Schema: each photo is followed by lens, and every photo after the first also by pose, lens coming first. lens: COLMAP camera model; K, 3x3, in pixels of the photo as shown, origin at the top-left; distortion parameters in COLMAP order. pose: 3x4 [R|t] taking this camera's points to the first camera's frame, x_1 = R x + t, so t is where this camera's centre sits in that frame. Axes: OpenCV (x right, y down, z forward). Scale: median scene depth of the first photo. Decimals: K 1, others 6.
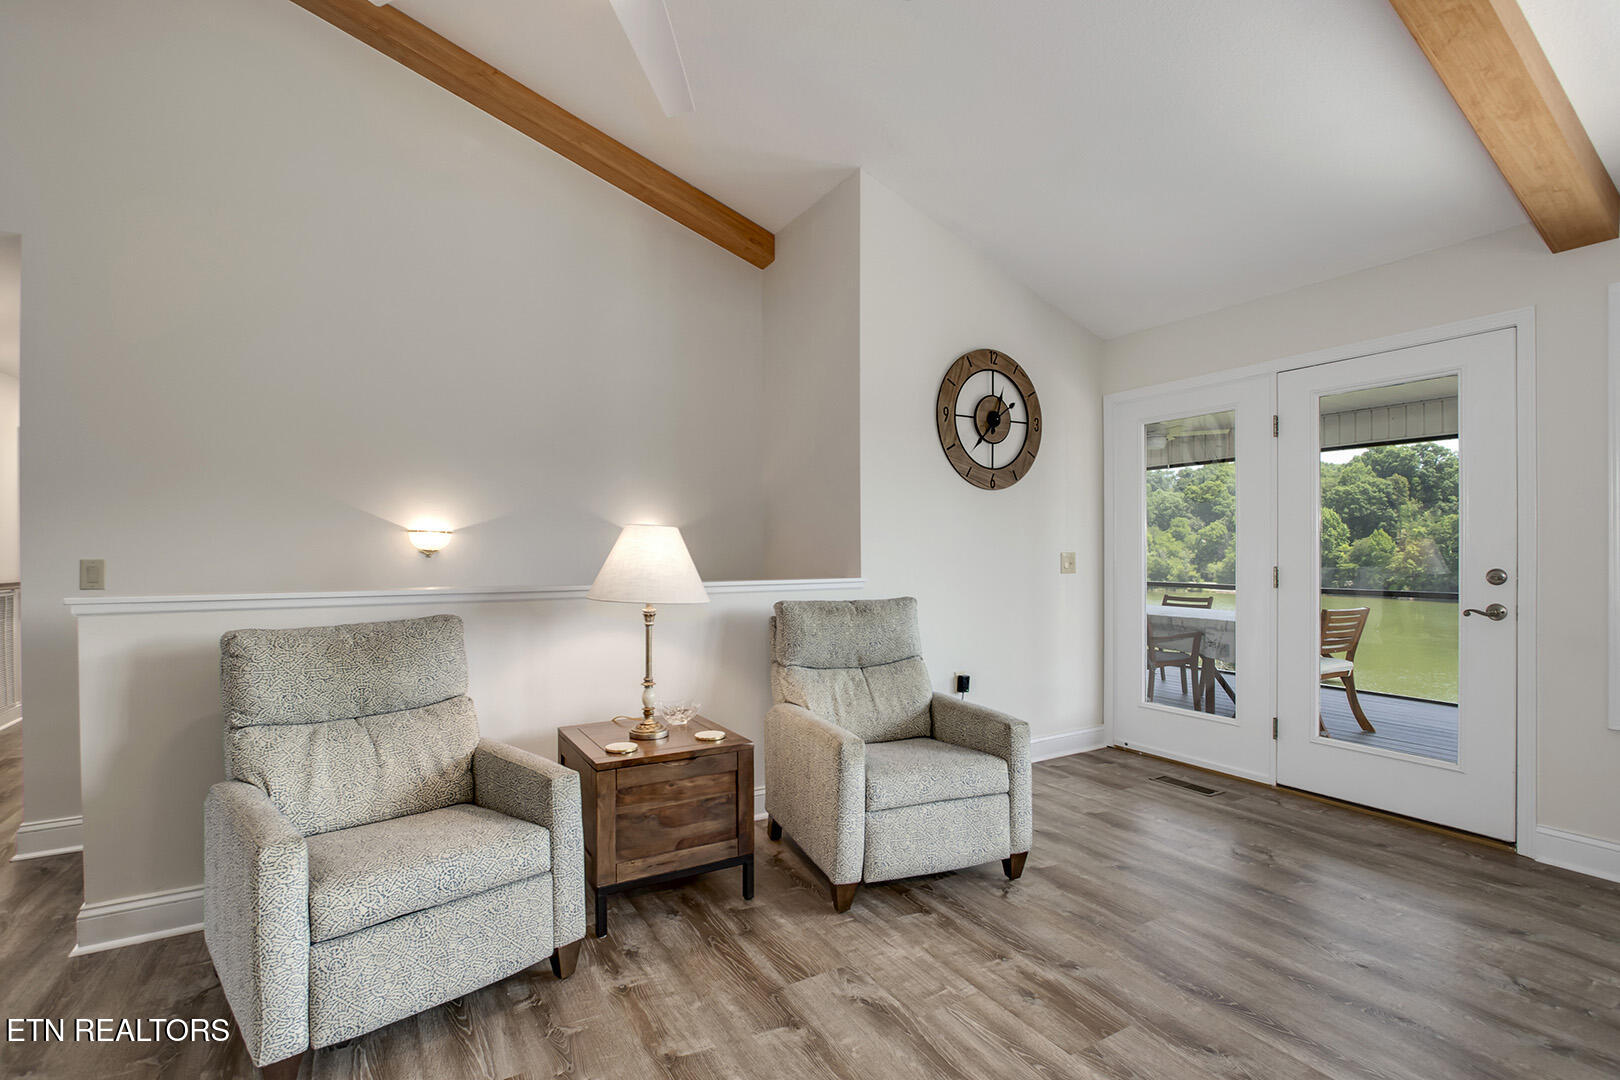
lens RADIAL K [[760.9, 0, 815.5], [0, 760.9, 551.7], [0, 0, 1]] dist [-0.020227, 0.001456]
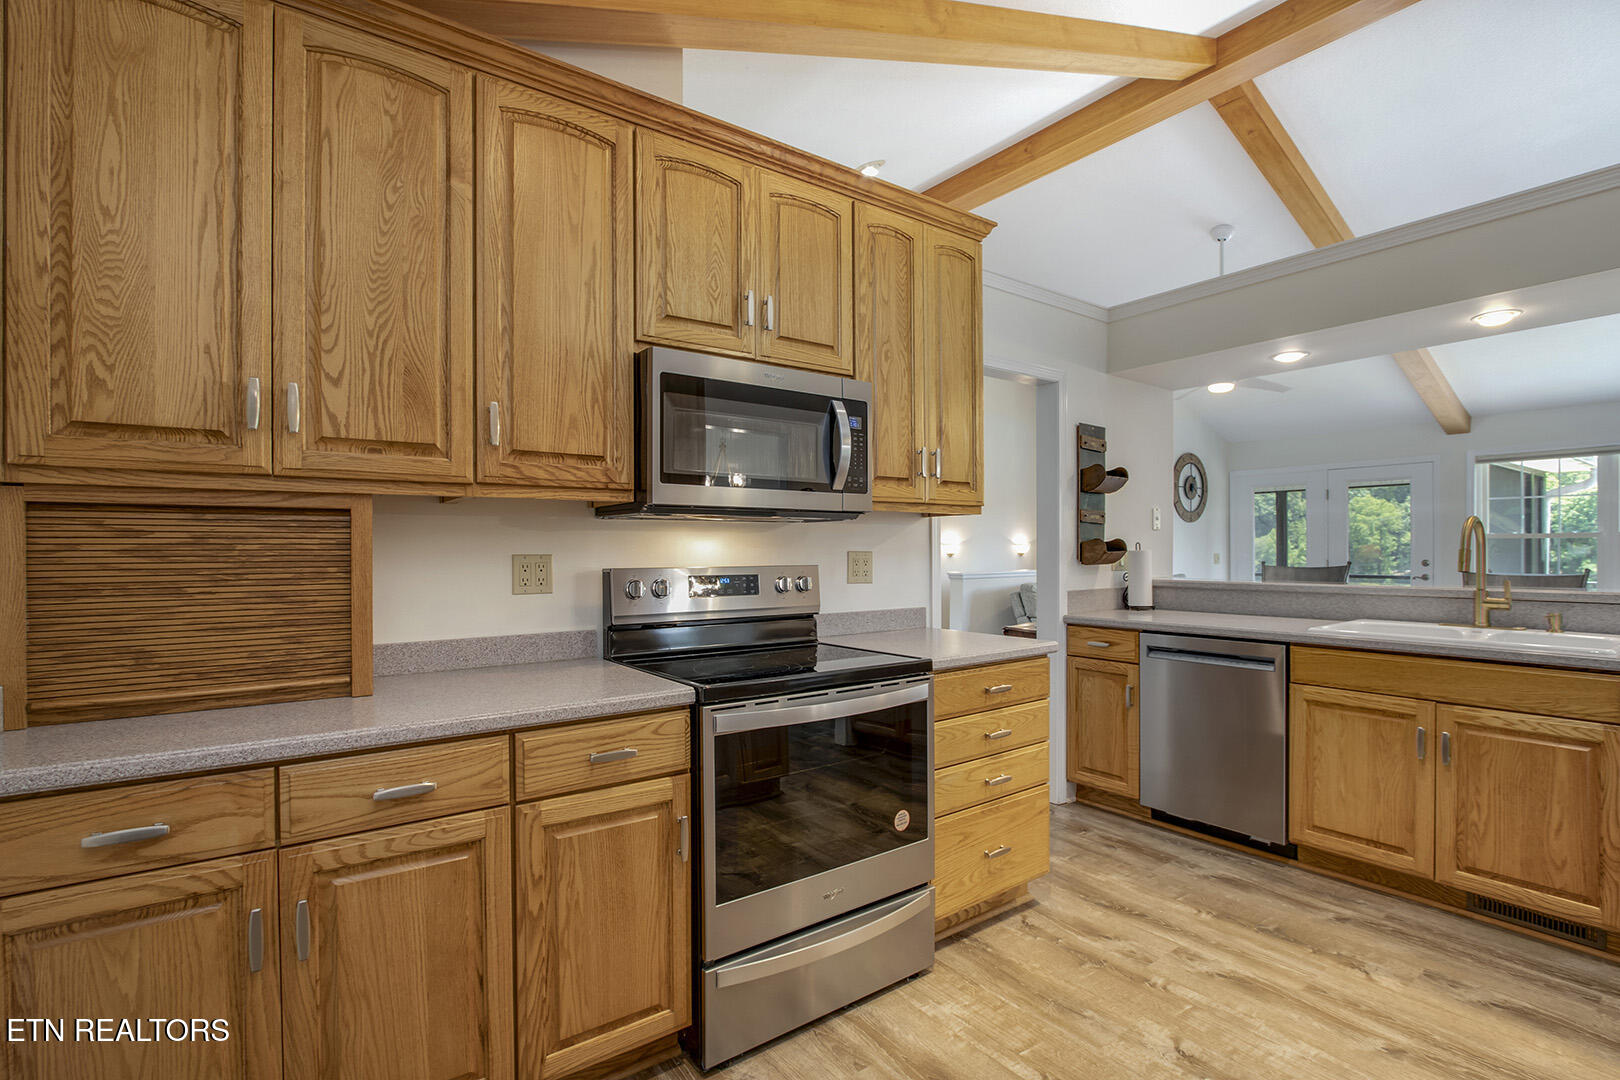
lens RADIAL K [[760.9, 0, 815.5], [0, 760.9, 551.7], [0, 0, 1]] dist [-0.020227, 0.001456]
pose [[0.994498, -0.004244, 0.104670, -1.319698], [0.004142, 0.999991, 0.001195, -0.012716], [-0.104675, -0.000755, 0.994506, -1.220944]]
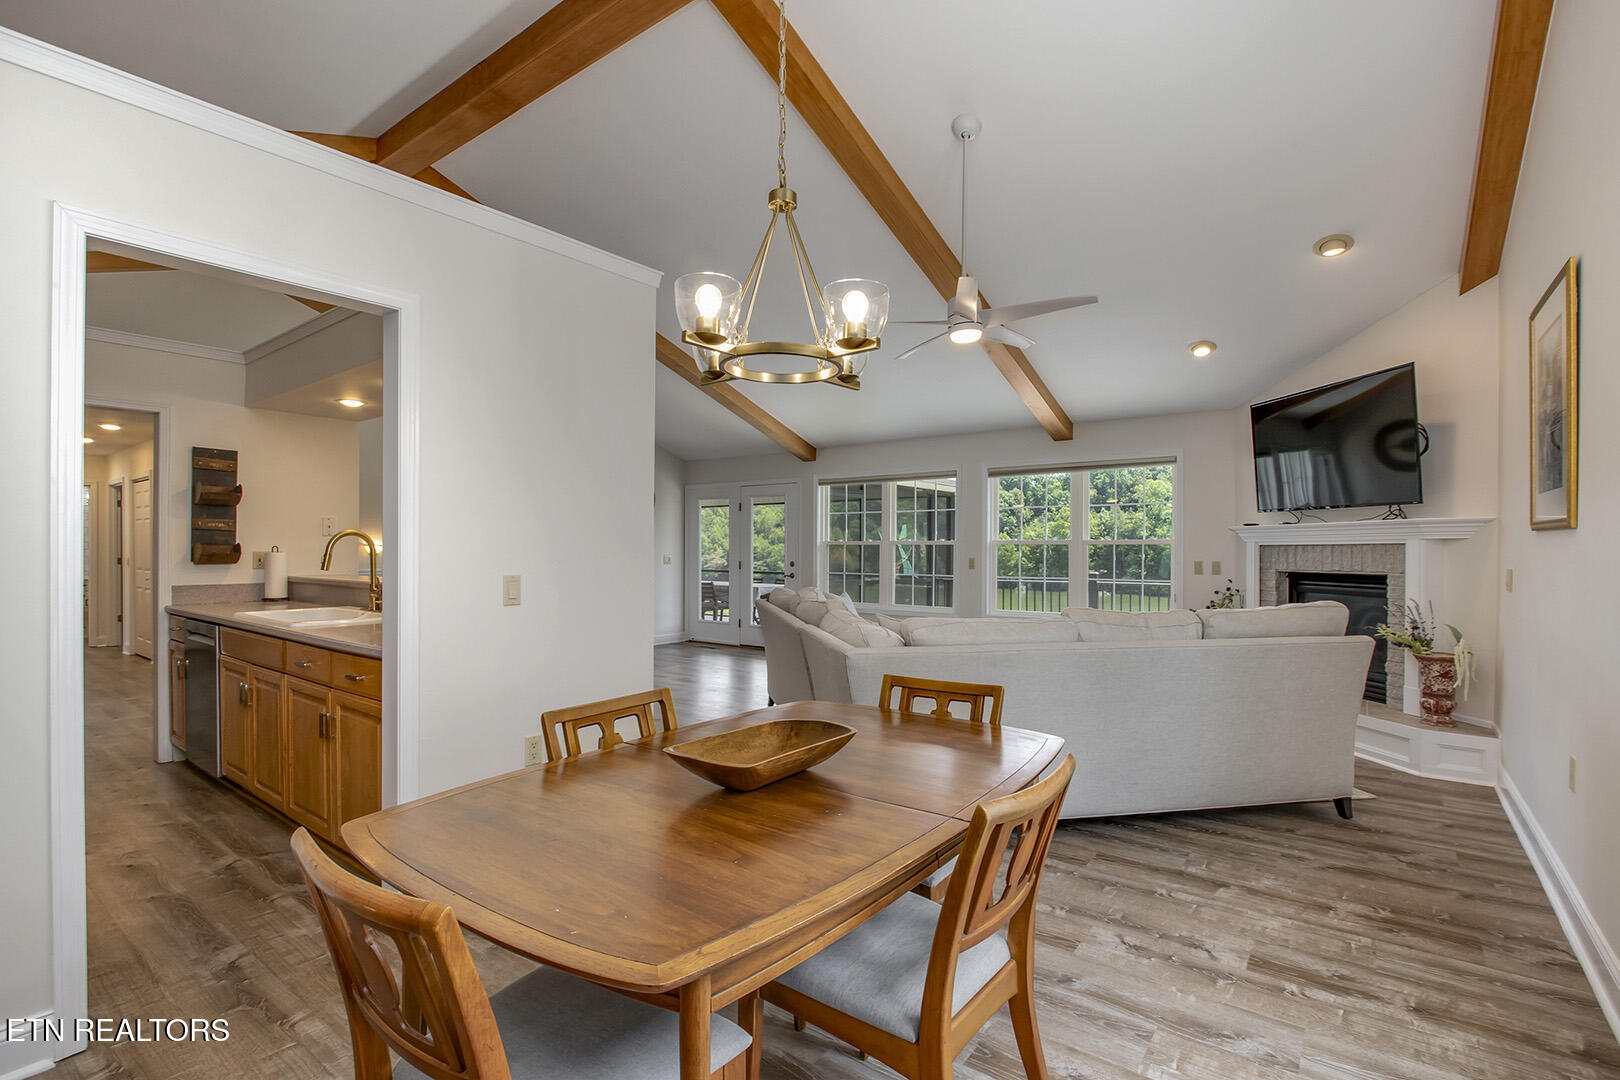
lens RADIAL K [[758.1, 0, 811.6], [0, 758.1, 550.8], [0, 0, 1]] dist [-0.020331, 0.001011]
pose [[0.925744, 0.003639, 0.378133, -0.187106], [-0.004234, 0.999991, 0.000741, -0.021234], [-0.378126, -0.002287, 0.925751, -1.863605]]
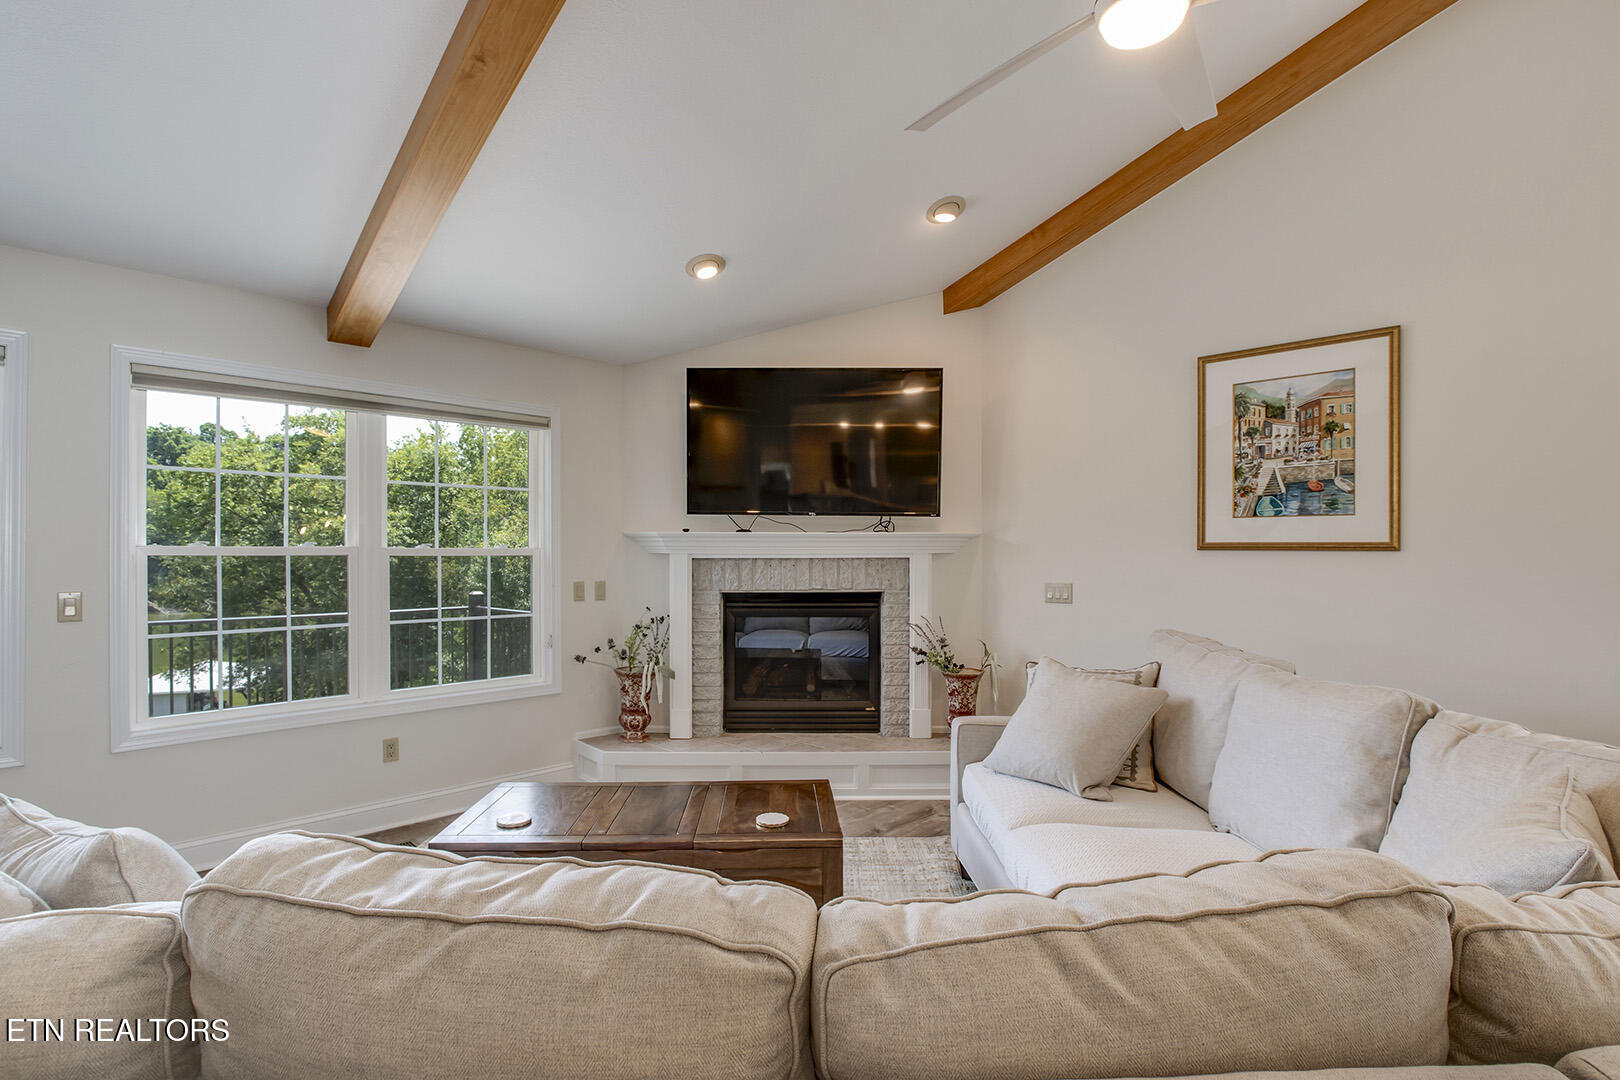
lens RADIAL K [[760.9, 0, 815.5], [0, 760.9, 551.7], [0, 0, 1]] dist [-0.020227, 0.001456]
pose [[-0.251567, 0.005343, 0.967825, 0.143457], [0.000333, 0.999985, -0.005434, -0.044248], [-0.967840, -0.001045, -0.251565, -0.359710]]
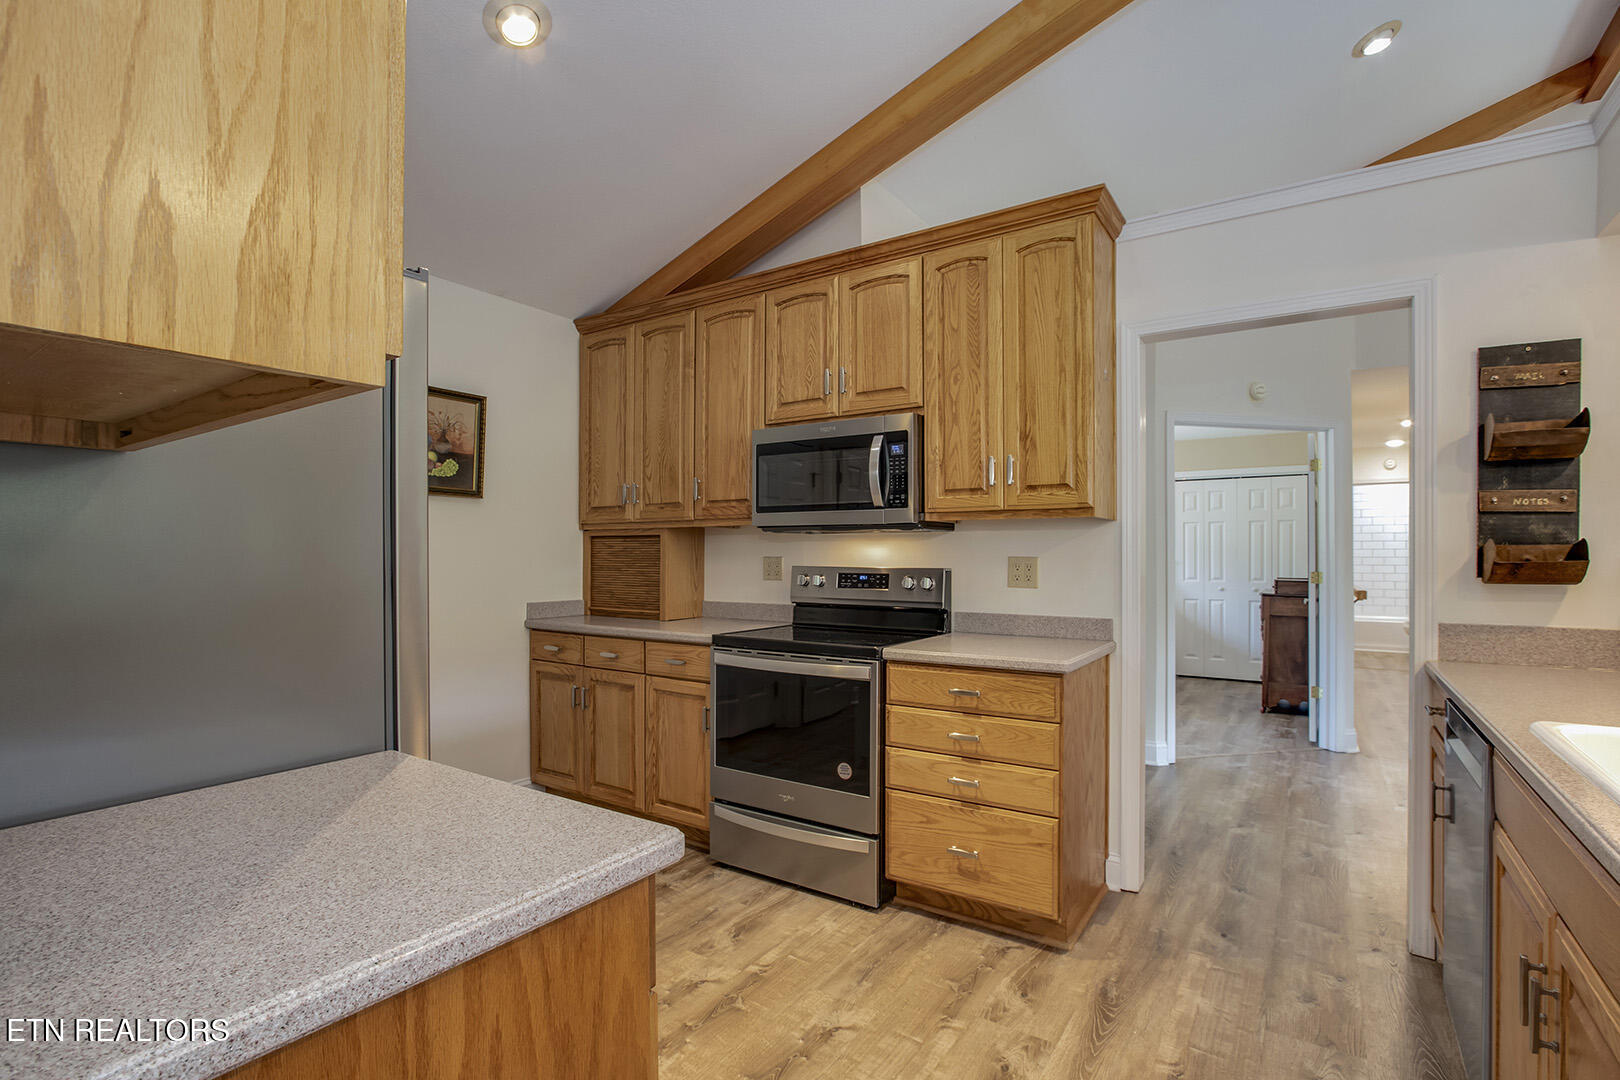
lens RADIAL K [[760.9, 0, 815.5], [0, 760.9, 551.7], [0, 0, 1]] dist [-0.020227, 0.001456]
pose [[0.439840, -0.001573, -0.898075, -0.384789], [-0.003212, 0.999989, -0.003325, -0.014330], [0.898071, 0.004347, 0.439830, -0.948157]]
